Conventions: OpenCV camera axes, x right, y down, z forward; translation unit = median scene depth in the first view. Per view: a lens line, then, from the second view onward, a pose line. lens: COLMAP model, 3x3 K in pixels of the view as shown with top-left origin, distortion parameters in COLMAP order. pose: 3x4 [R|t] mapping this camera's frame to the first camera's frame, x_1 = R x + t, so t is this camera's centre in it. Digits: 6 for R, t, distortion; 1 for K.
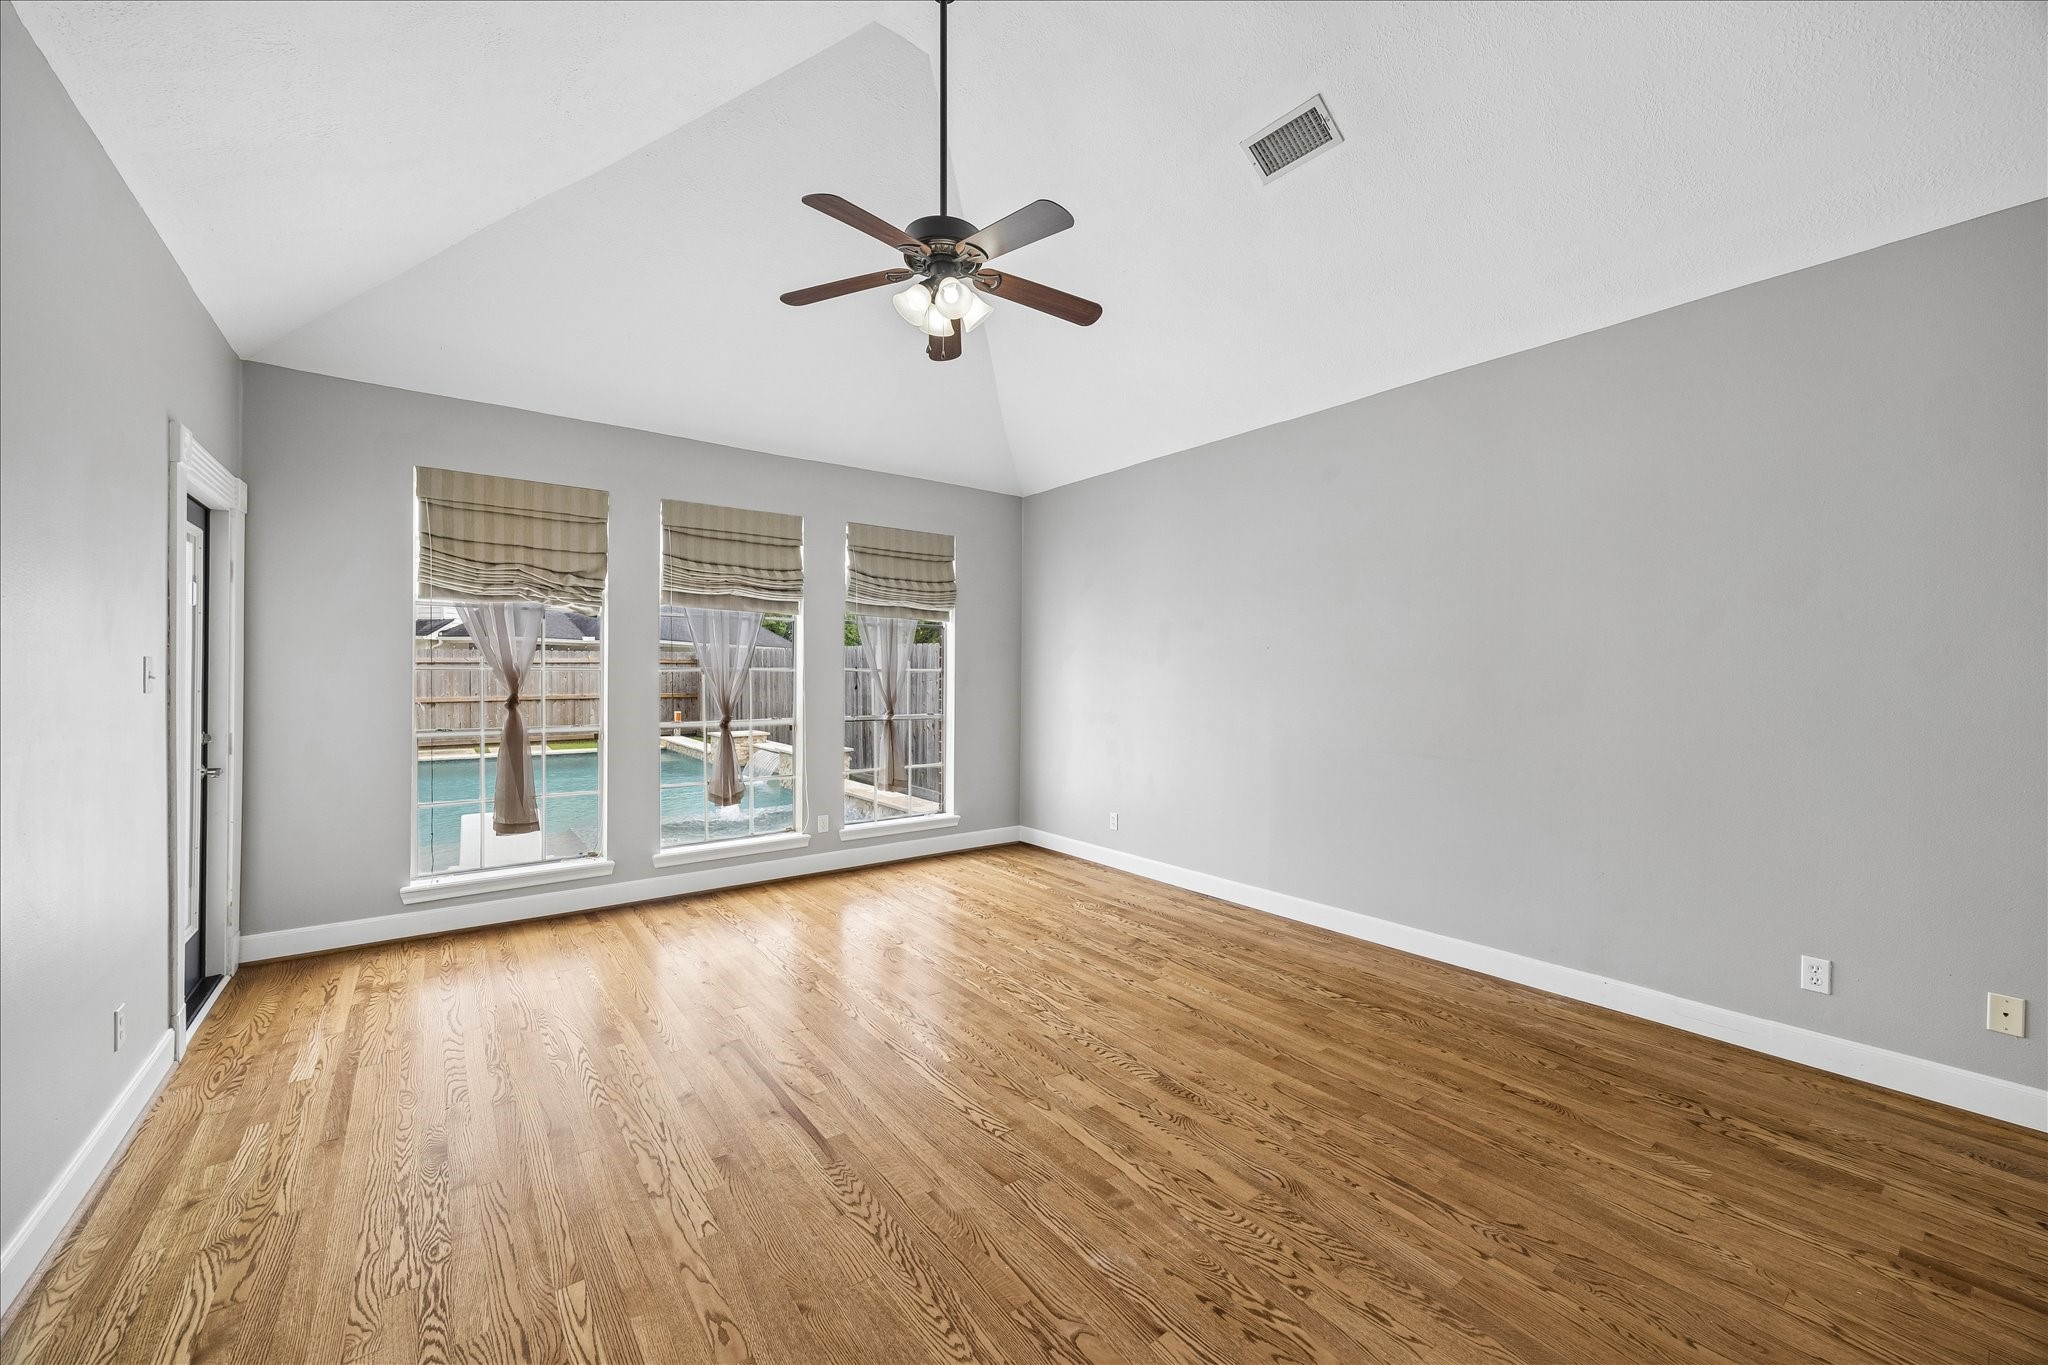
lens RADIAL K [[813.1, 0, 1023.8], [0, 813.1, 675.2], [0, 0, 1]] dist [-0.000846, -0.000148]
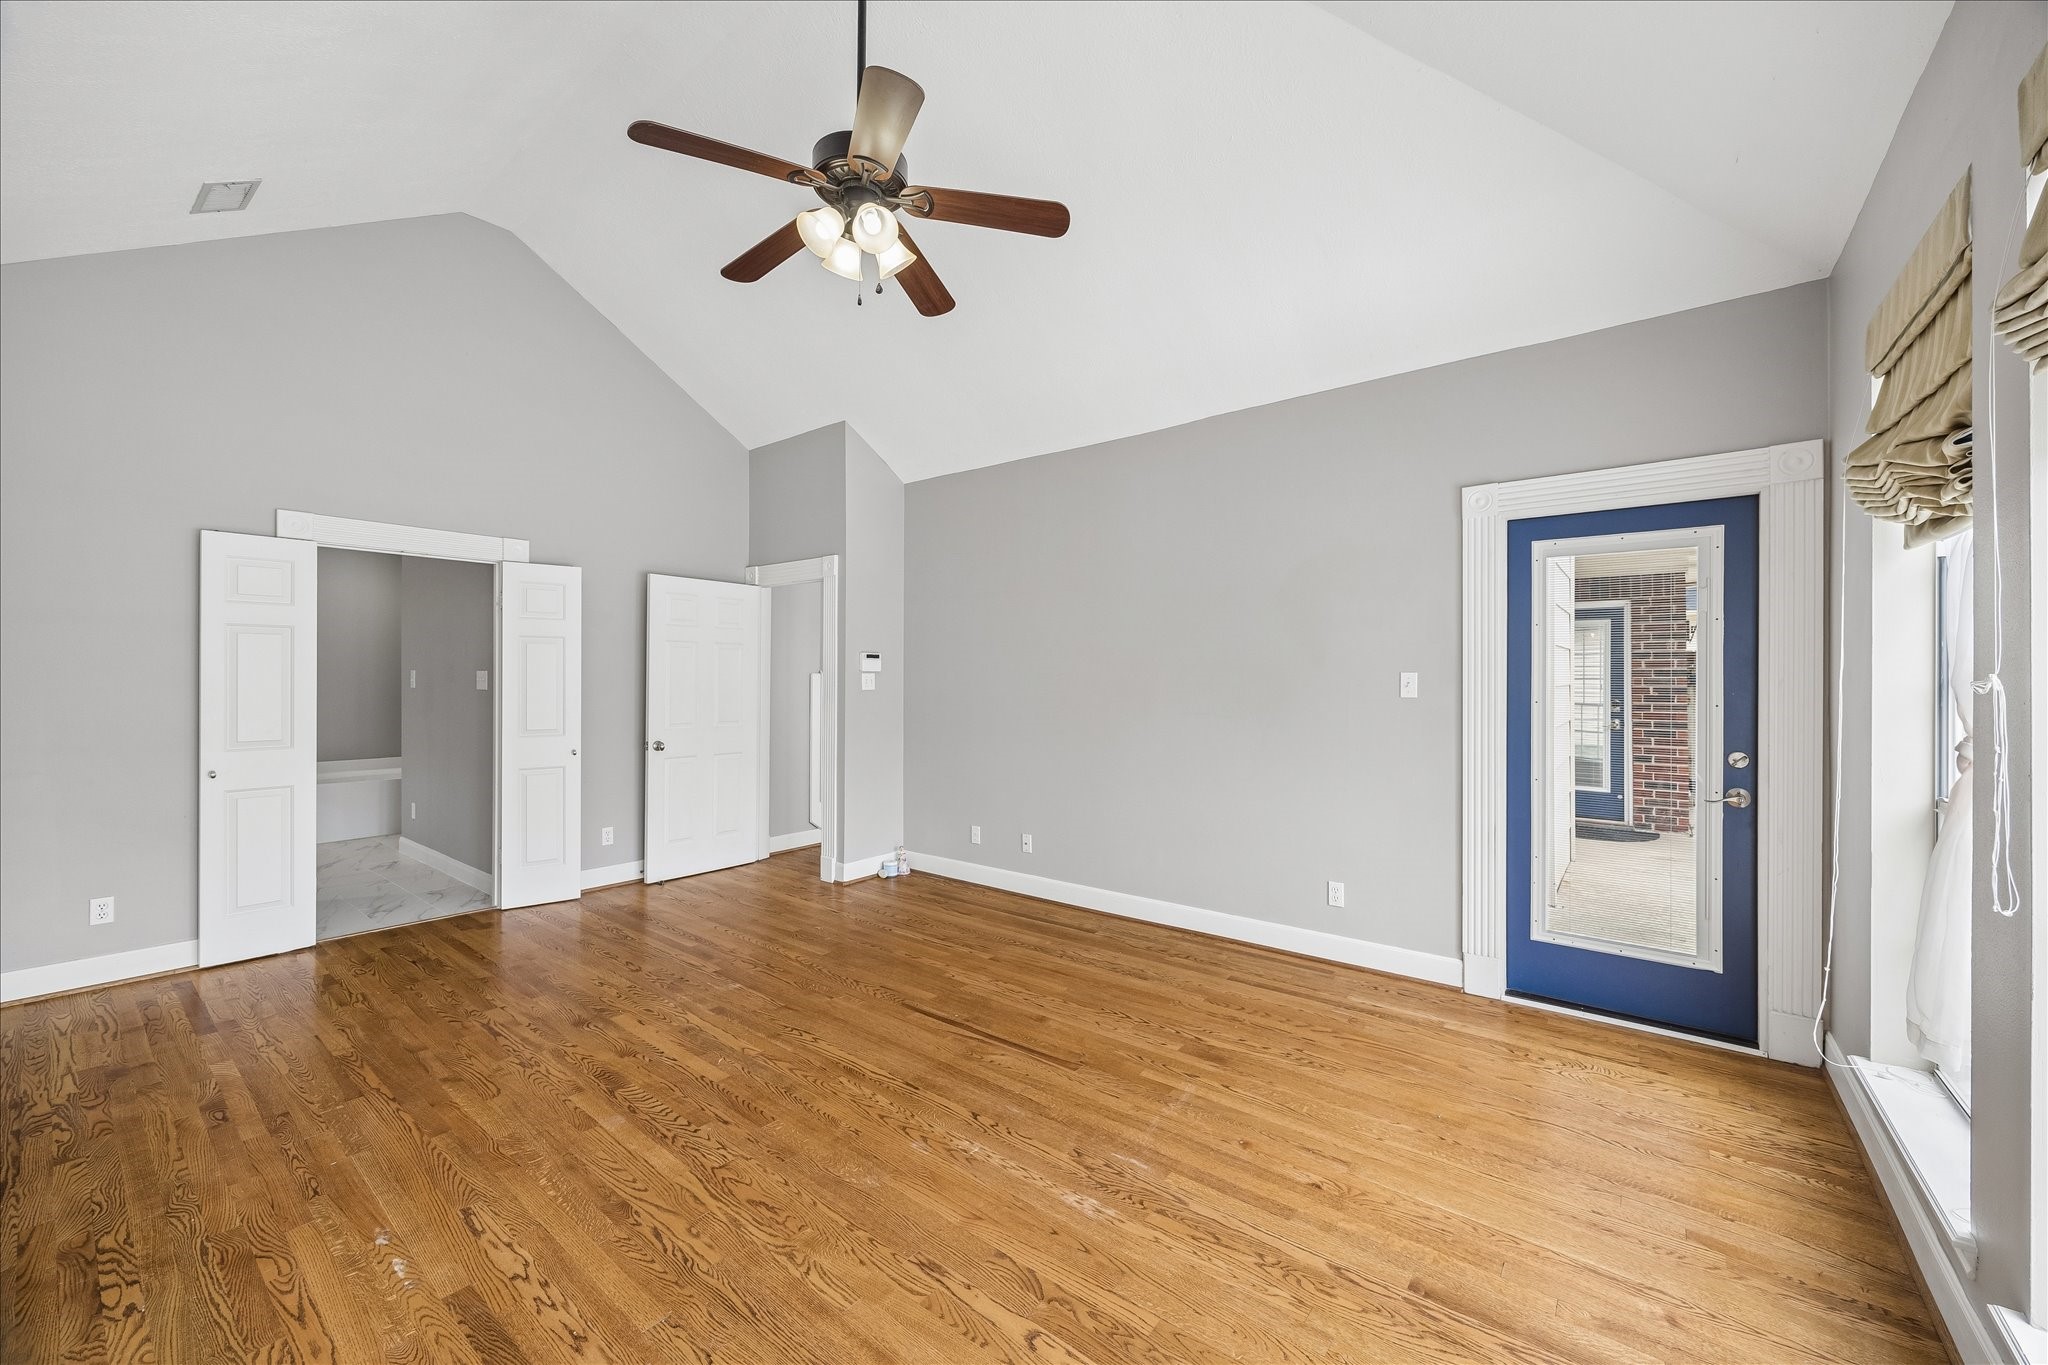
lens RADIAL K [[813.1, 0, 1023.8], [0, 813.1, 675.2], [0, 0, 1]] dist [-0.000846, -0.000148]
pose [[-0.970172, -0.007457, -0.242304, -0.073947], [-0.006492, 0.999968, -0.004778, -0.004452], [0.242332, -0.003062, -0.970189, 2.246639]]
